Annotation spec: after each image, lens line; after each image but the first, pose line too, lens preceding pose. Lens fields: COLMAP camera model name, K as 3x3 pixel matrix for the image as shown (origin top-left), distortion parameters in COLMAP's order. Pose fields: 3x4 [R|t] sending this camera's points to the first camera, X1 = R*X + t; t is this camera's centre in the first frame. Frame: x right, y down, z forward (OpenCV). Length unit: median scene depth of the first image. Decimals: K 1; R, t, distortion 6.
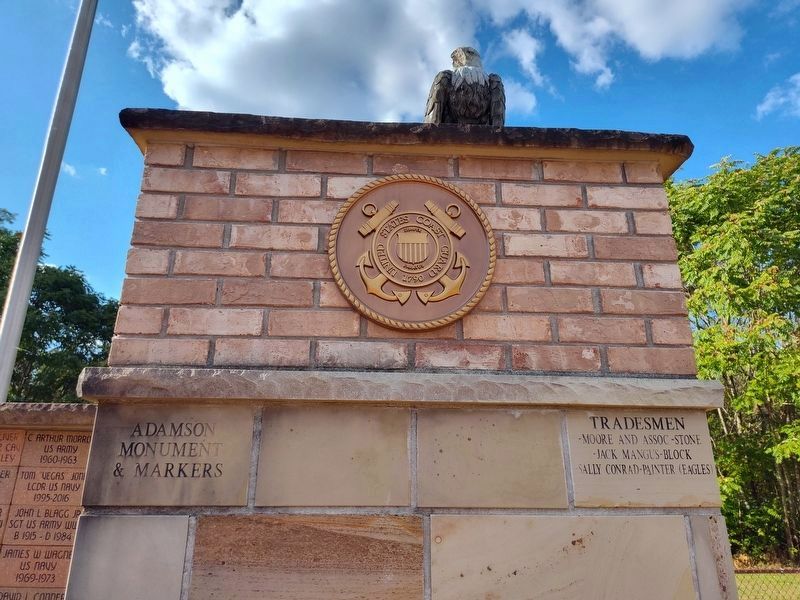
lens RADIAL K [[544.8, 0, 402.4], [0, 544.8, 298.4], [0, 0, 1]] dist [0.021269, -0.018010]
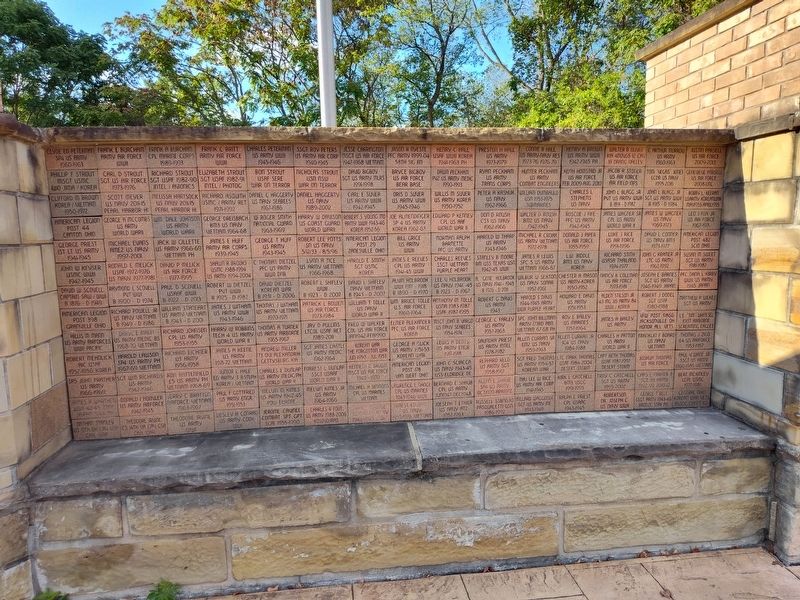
lens RADIAL K [[544.8, 0, 391.4], [0, 544.8, 298.5], [0, 0, 1]] dist [0.021269, -0.018010]
pose [[0.998732, -0.021081, 0.045708, -1.594932], [-0.001190, 0.897933, 0.440130, -0.080797], [-0.050321, -0.439627, 0.896770, -0.700262]]
